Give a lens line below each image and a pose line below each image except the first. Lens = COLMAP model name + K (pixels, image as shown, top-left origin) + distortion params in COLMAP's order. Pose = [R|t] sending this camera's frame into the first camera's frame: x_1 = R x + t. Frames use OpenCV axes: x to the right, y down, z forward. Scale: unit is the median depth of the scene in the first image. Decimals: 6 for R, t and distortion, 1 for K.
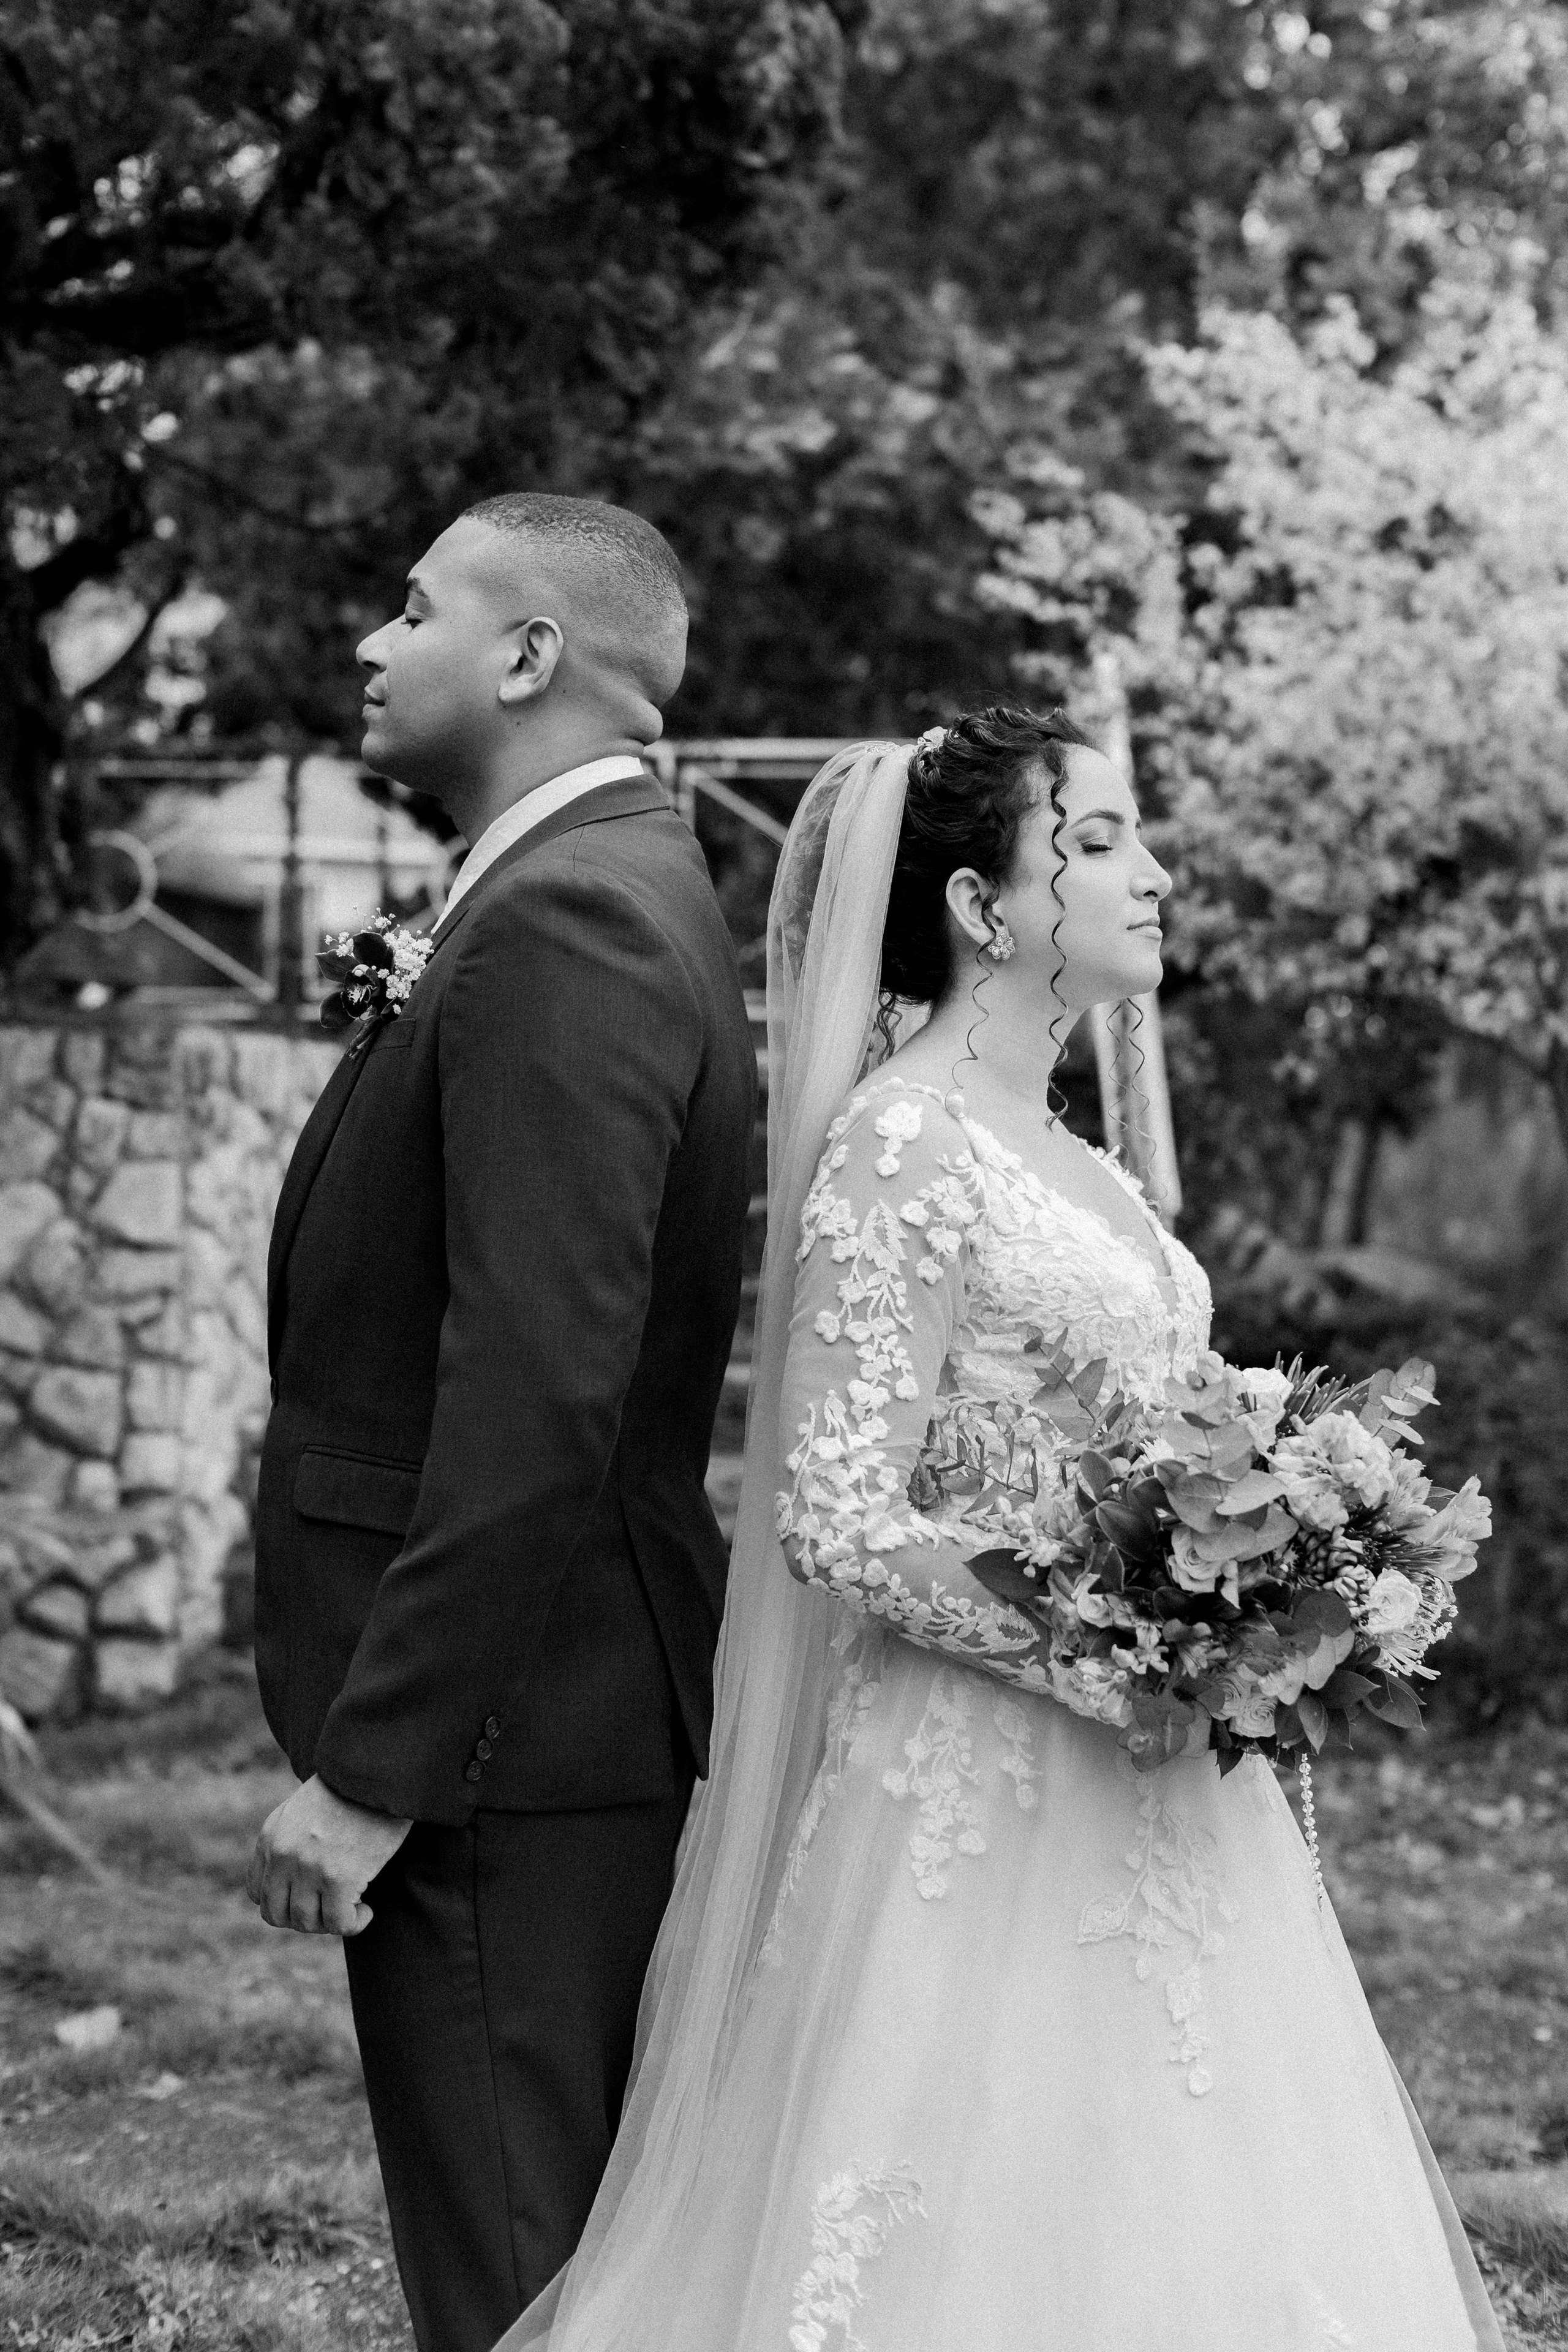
lens RADIAL K [[3296.9, 0, 784.0], [0, 3296.9, 1176.0], [0, 0, 1]] dist [-0.013037, 0.019334]
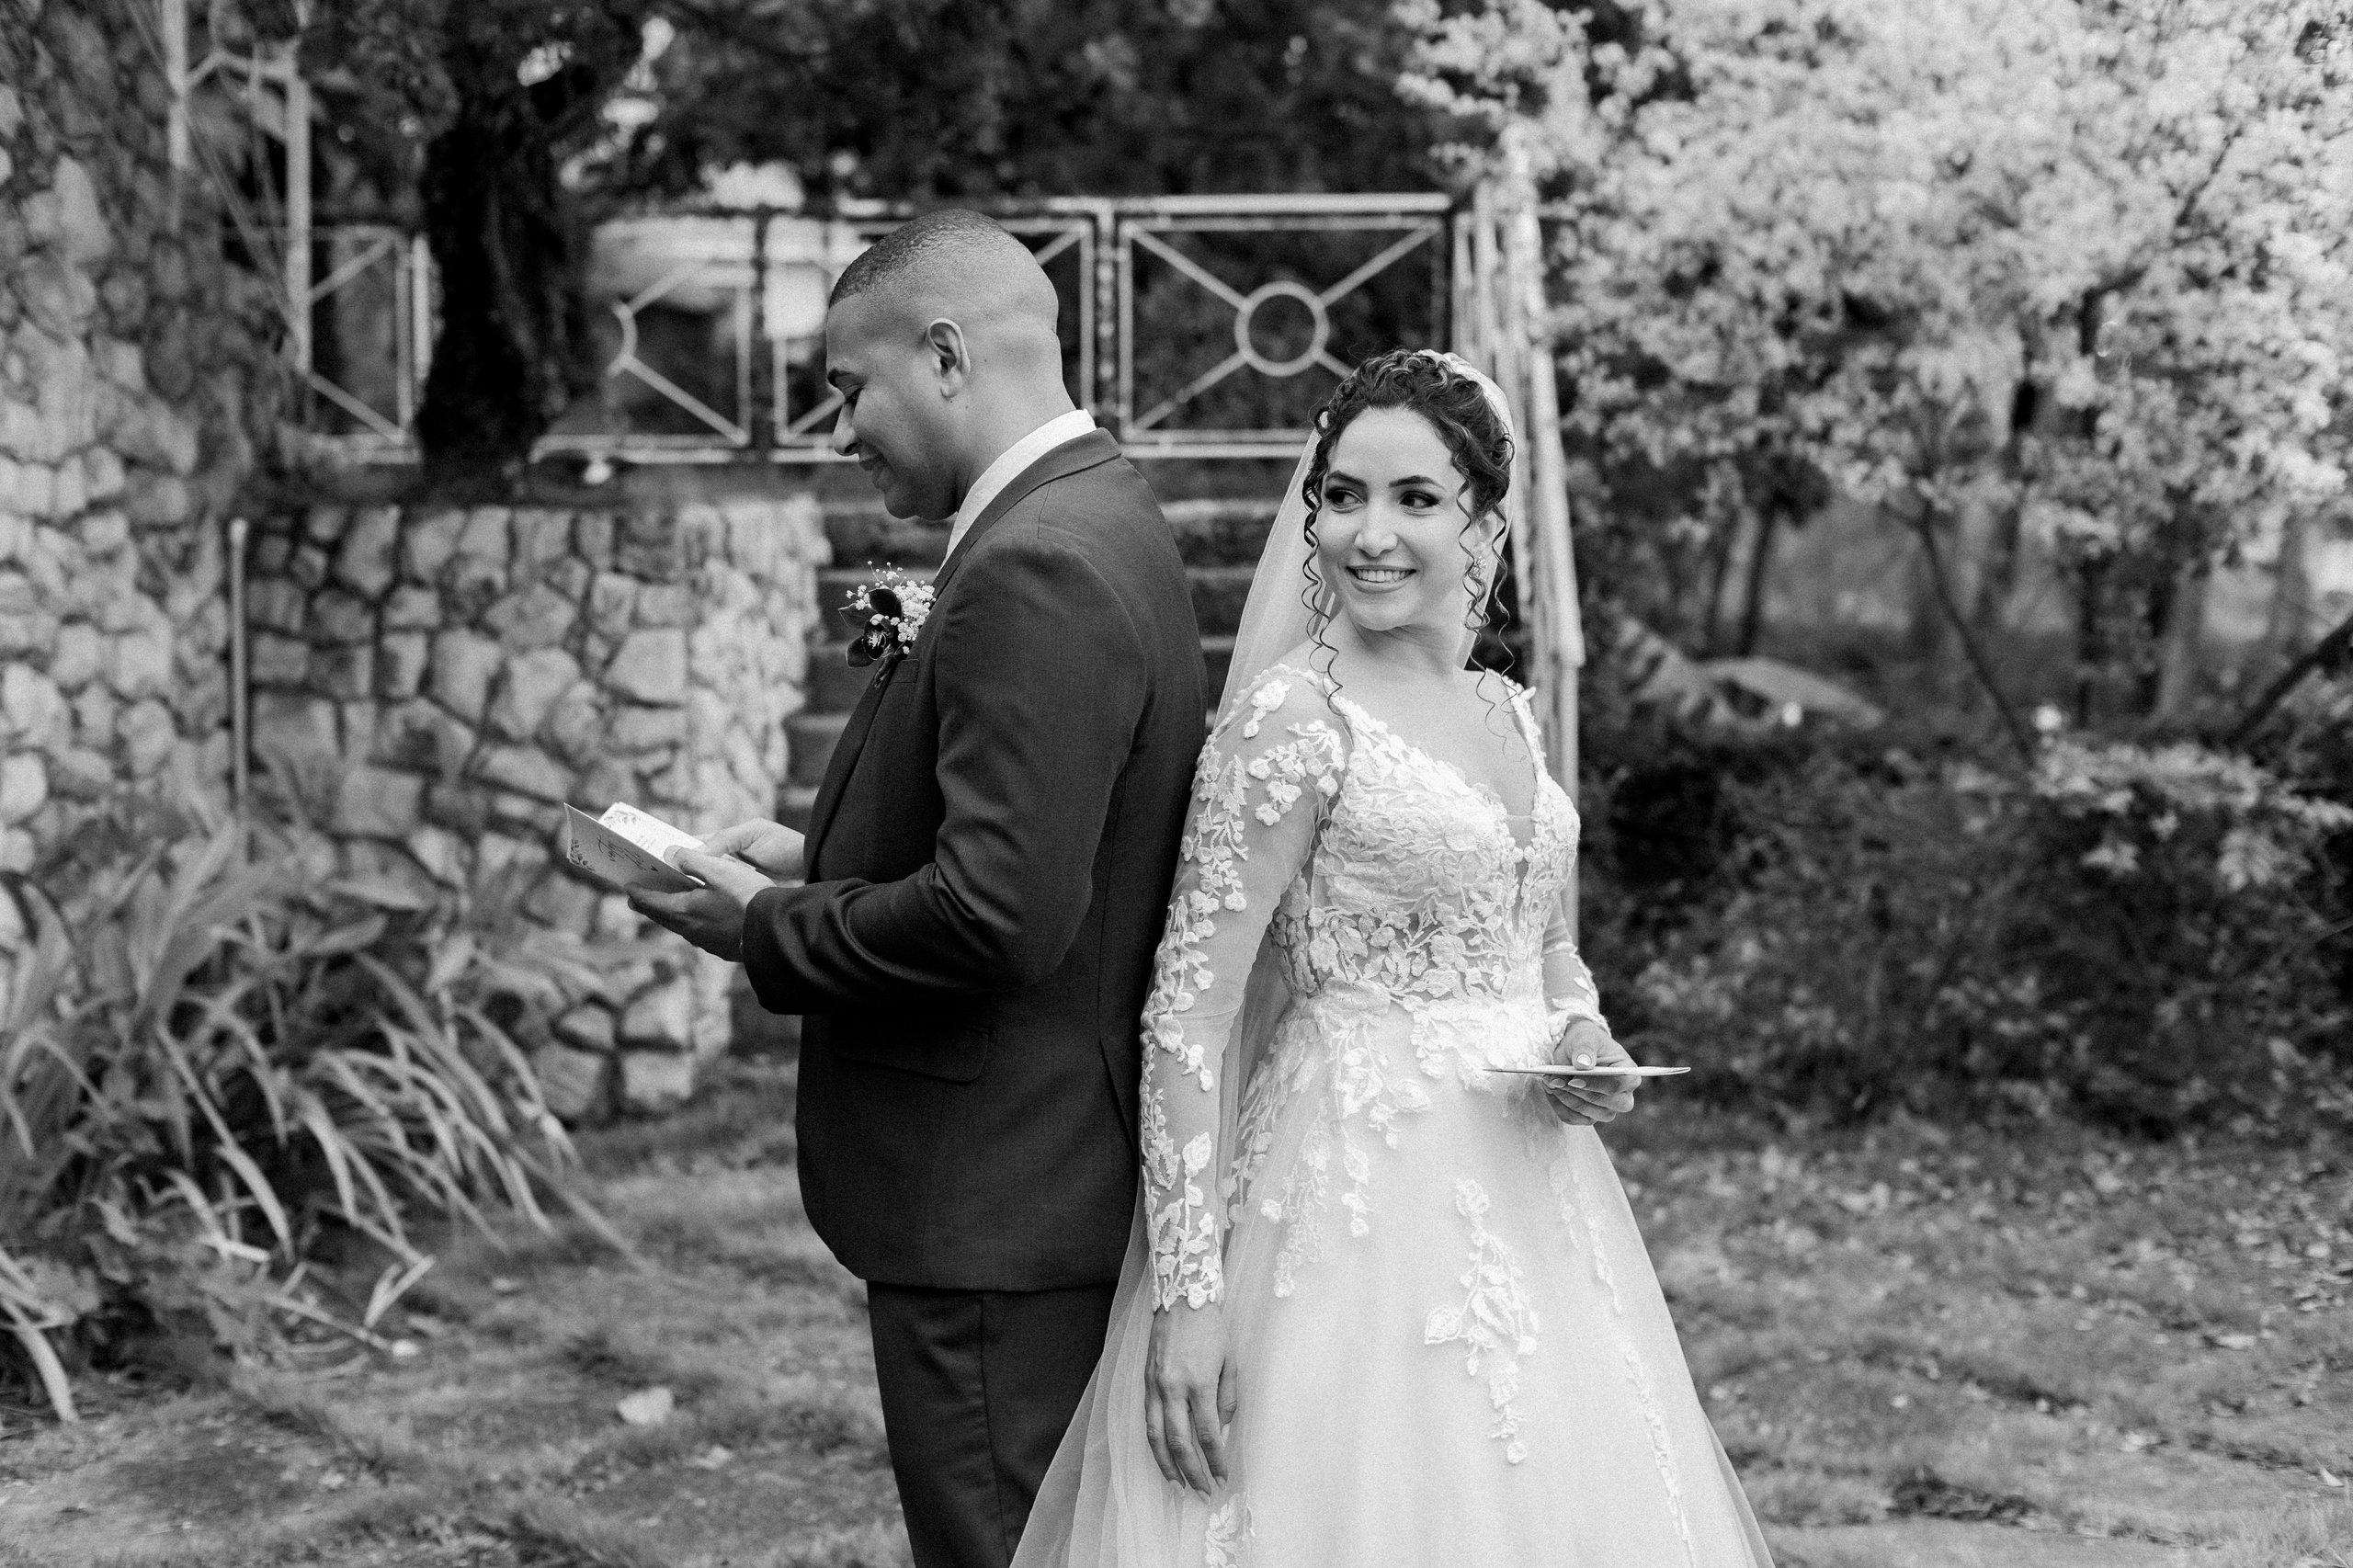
lens RADIAL K [[3298.3, 0, 1060.1], [0, 3298.3, 804.0], [0, 0, 1]] dist [-0.013037, 0.019334]
pose [[0.999203, -0.010890, -0.038406, -0.013653], [0.015086, 0.993737, 0.110719, -0.067080], [0.036960, -0.111211, 0.993109, -0.111190]]
